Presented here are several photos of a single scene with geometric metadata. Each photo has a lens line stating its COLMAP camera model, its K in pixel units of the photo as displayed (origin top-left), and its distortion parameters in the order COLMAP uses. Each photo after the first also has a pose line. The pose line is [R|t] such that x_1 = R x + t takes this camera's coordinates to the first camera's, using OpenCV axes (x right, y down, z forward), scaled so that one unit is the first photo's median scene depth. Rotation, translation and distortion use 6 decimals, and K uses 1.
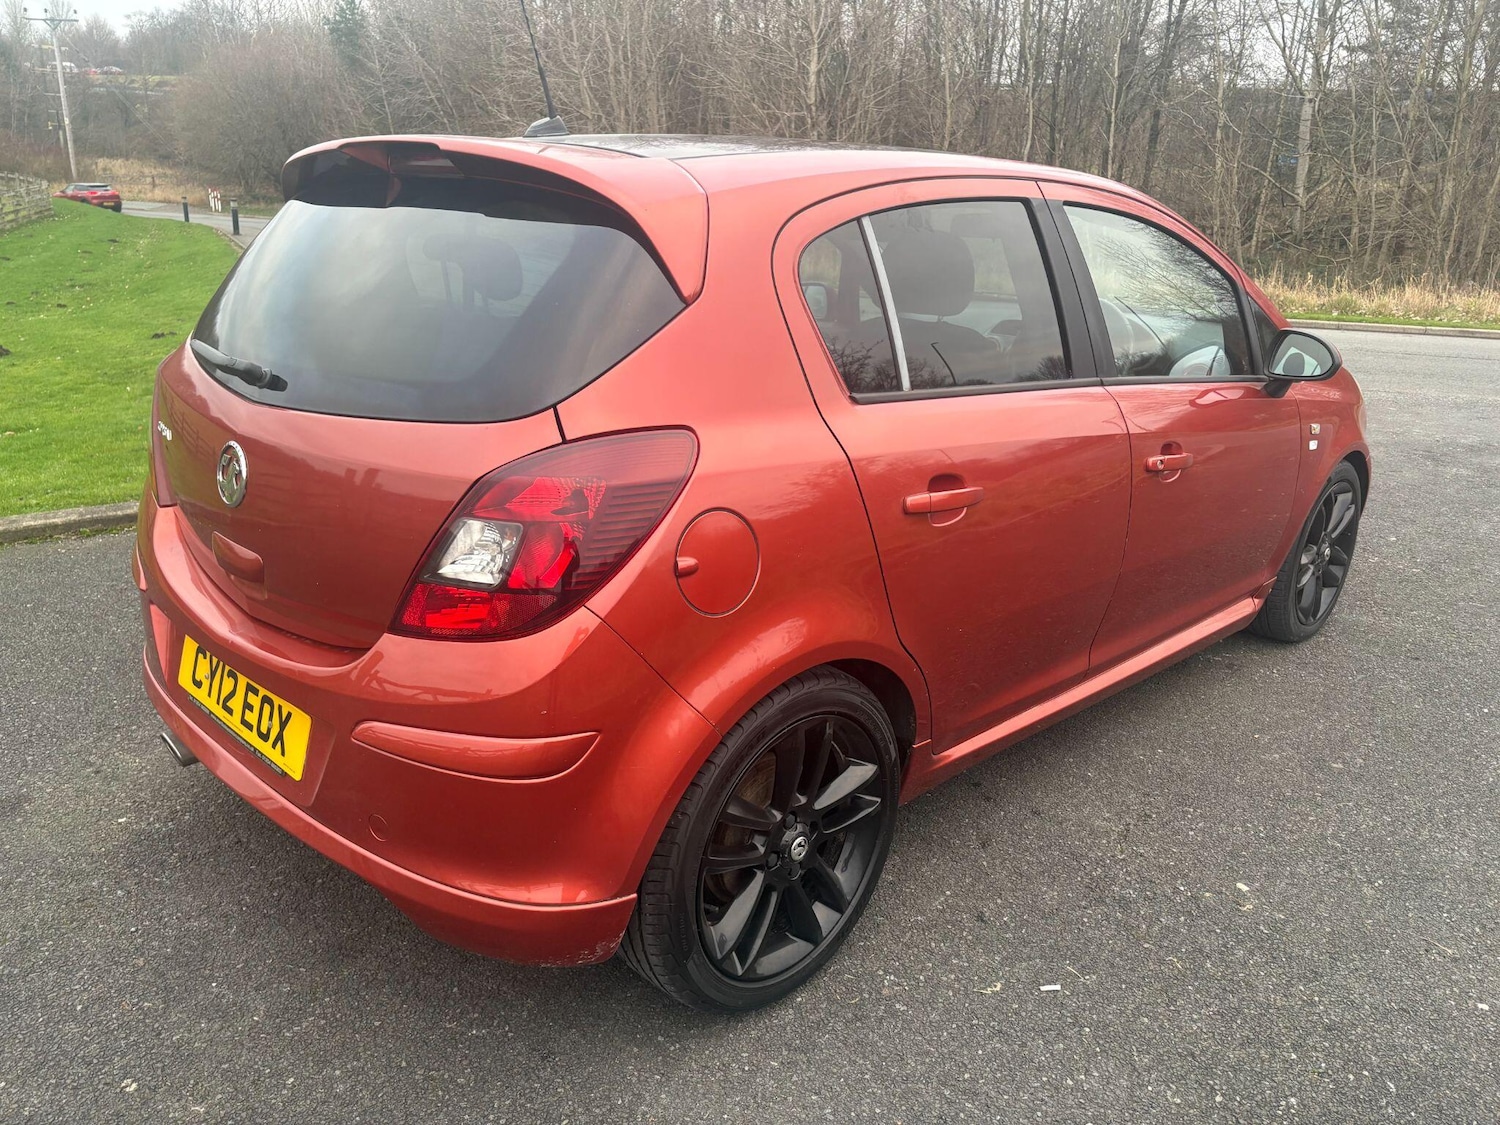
lens RADIAL K [[1154.4, 0, 752.3], [0, 1154.4, 566.4], [0, 0, 1]] dist [0.045113, -0.046190]
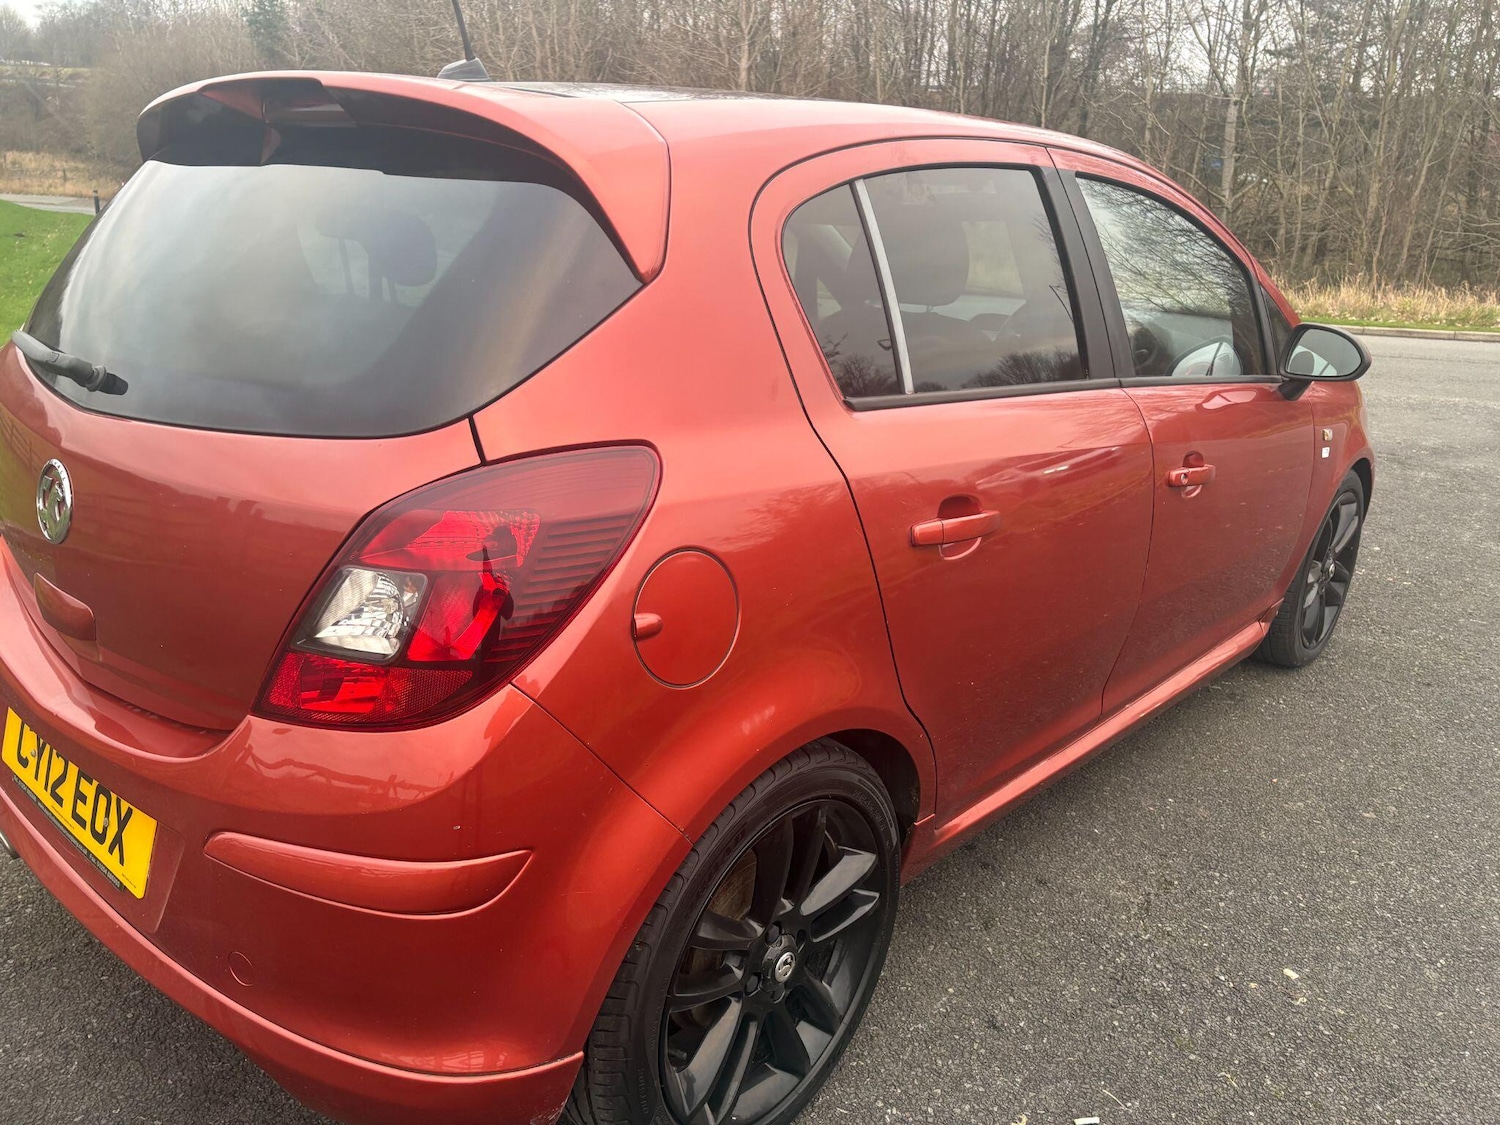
lens RADIAL K [[1154.4, 0, 735.0], [0, 1154.4, 559.2], [0, 0, 1]] dist [0.045113, -0.046190]
pose [[0.998980, -0.006610, 0.044663, -0.023446], [0.006862, 0.999961, -0.005489, -0.028224], [-0.044625, 0.005790, 0.998987, 0.169101]]
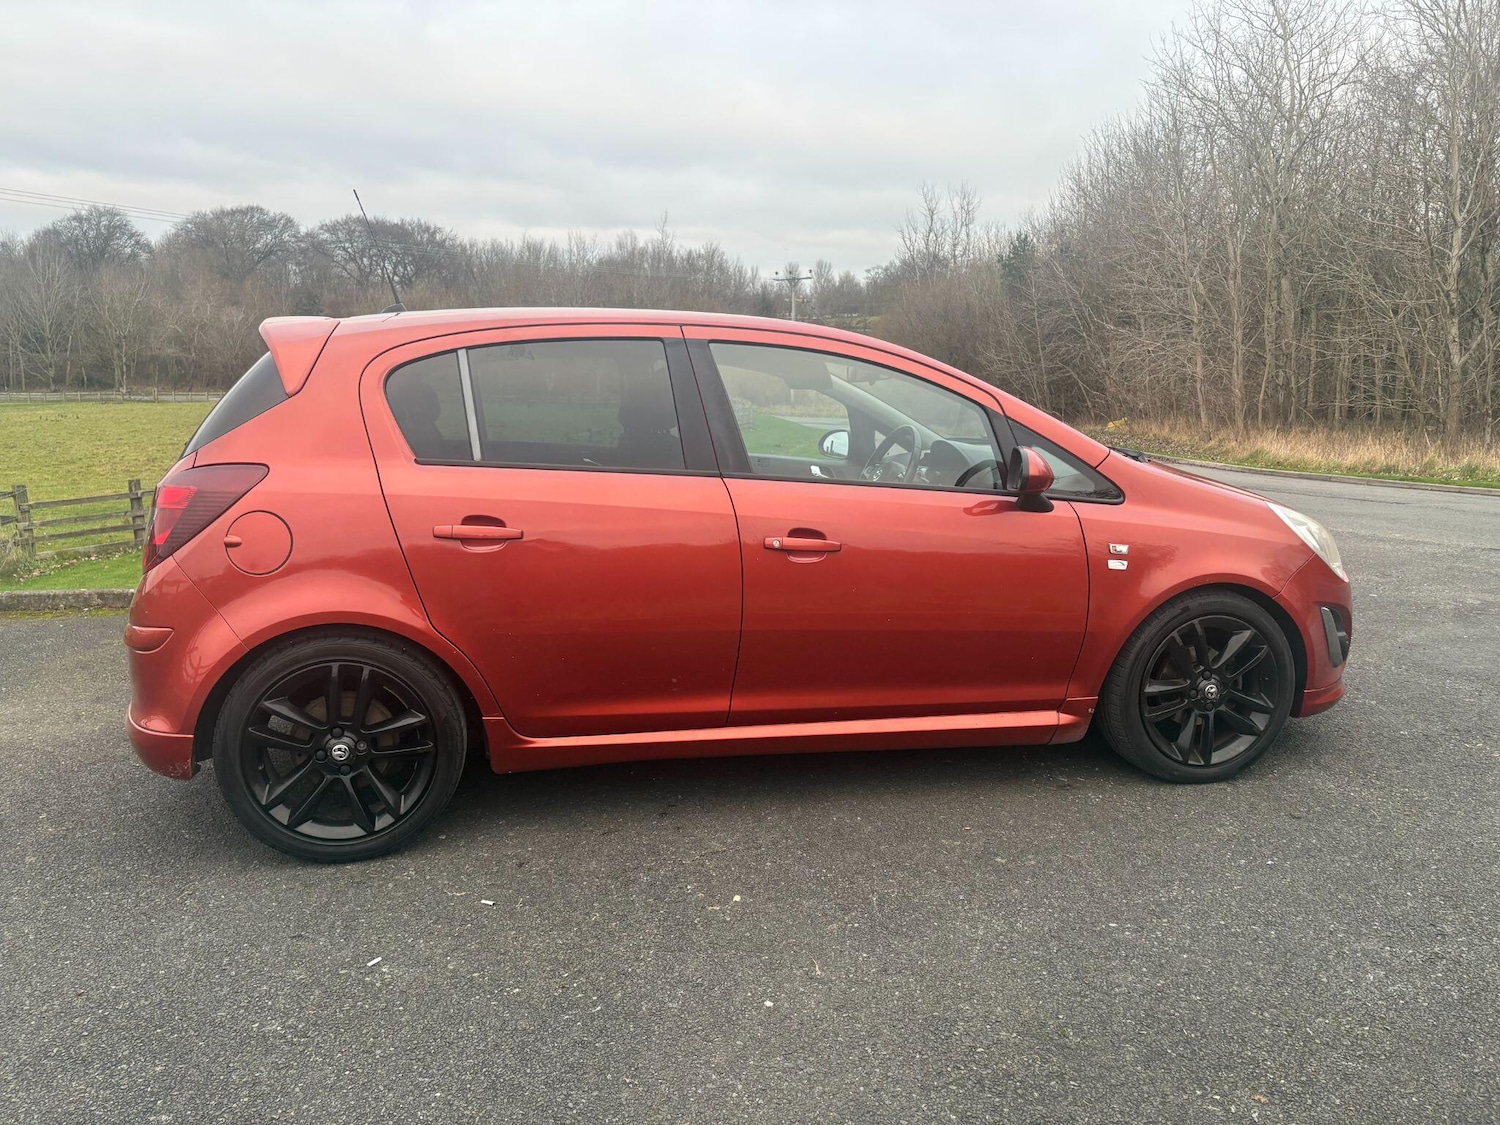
lens RADIAL K [[1154.4, 0, 741.1], [0, 1154.4, 555.1], [0, 0, 1]] dist [0.045113, -0.046190]
pose [[0.837759, 0.046896, -0.544022, 1.083549], [-0.145284, 0.979536, -0.139289, 0.108077], [0.526357, 0.195729, 0.827429, -0.017616]]
